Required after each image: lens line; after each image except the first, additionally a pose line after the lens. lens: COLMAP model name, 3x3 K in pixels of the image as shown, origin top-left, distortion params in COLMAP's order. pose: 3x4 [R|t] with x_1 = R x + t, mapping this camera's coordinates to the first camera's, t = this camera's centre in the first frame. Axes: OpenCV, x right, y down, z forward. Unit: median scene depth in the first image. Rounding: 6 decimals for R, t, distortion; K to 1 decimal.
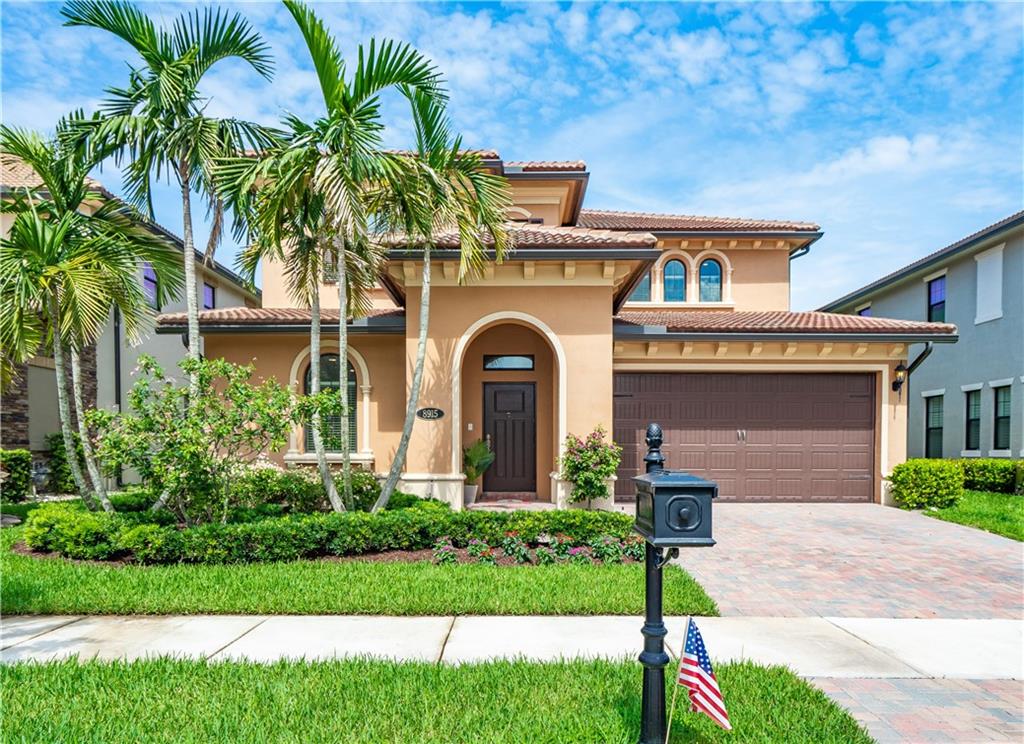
lens RADIAL K [[726.8, 0, 510.9], [0, 726.8, 474.7], [0, 0, 1]] dist [-0.006815, -0.001727]
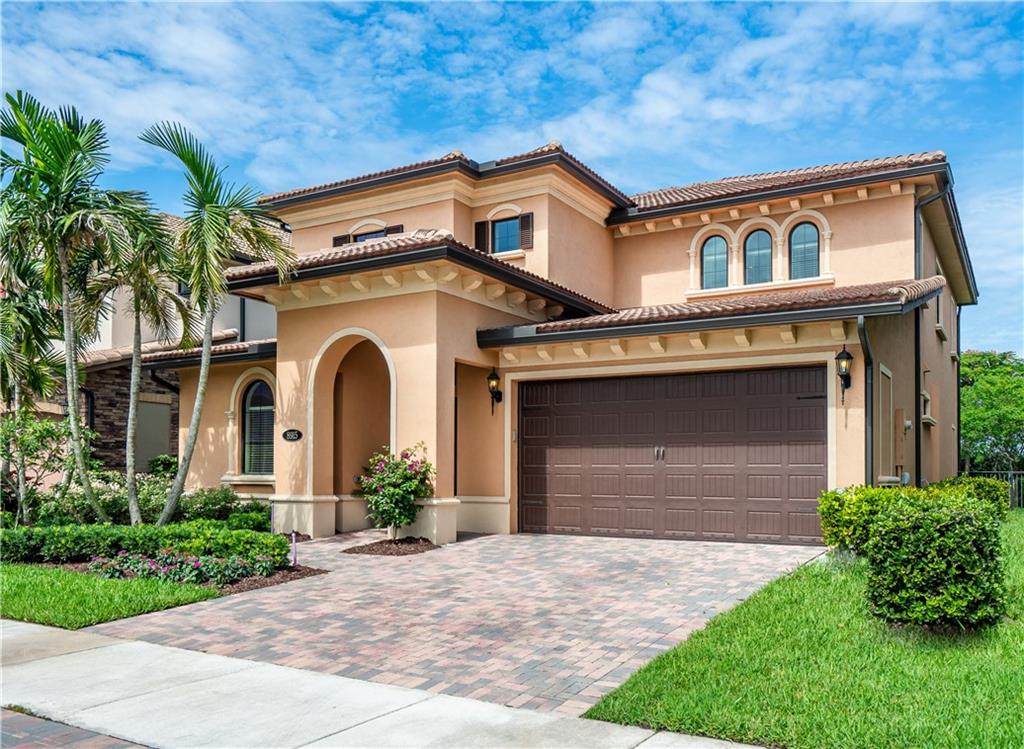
lens RADIAL K [[849.5, 0, 512.2], [0, 849.5, 469.5], [0, 0, 1]] dist [0.029976, -0.001025]
pose [[0.864579, -0.001018, -0.502495, 0.666567], [-0.020471, 0.999096, -0.037245, 0.000983], [0.502079, 0.042488, 0.863777, 0.123064]]
